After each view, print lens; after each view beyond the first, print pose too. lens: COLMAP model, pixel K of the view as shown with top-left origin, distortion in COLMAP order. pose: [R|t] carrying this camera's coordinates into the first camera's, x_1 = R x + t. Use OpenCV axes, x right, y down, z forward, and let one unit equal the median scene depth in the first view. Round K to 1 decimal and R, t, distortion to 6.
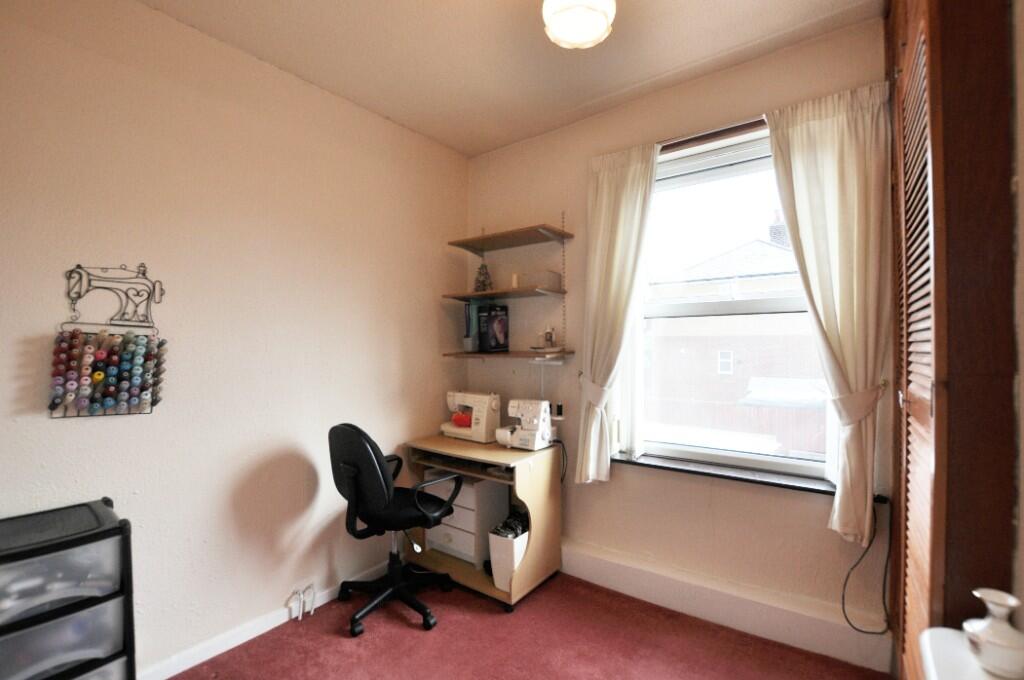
lens RADIAL K [[446.1, 0, 511.8], [0, 446.1, 341.2], [0, 0, 1]] dist [-0.026825, 0.000594]
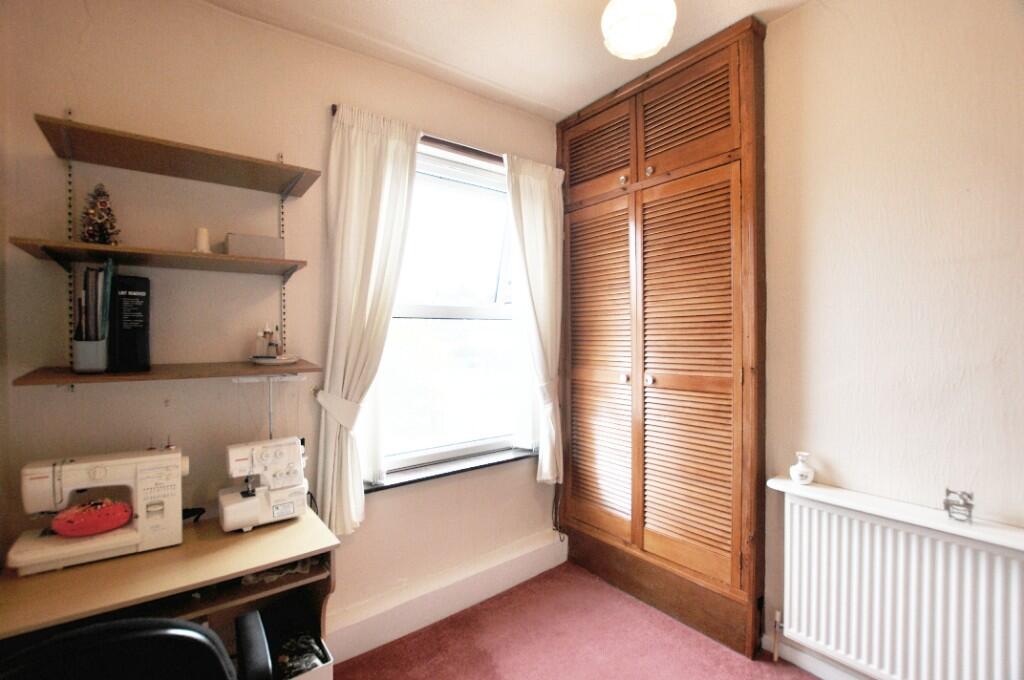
lens RADIAL K [[446.1, 0, 511.5], [0, 446.1, 342.2], [0, 0, 1]] dist [-0.026825, 0.000594]
pose [[0.279884, -0.009394, 0.959988, -0.436957], [-0.004941, 0.999925, 0.011226, -0.014319], [-0.960021, -0.007885, 0.279817, 0.481711]]
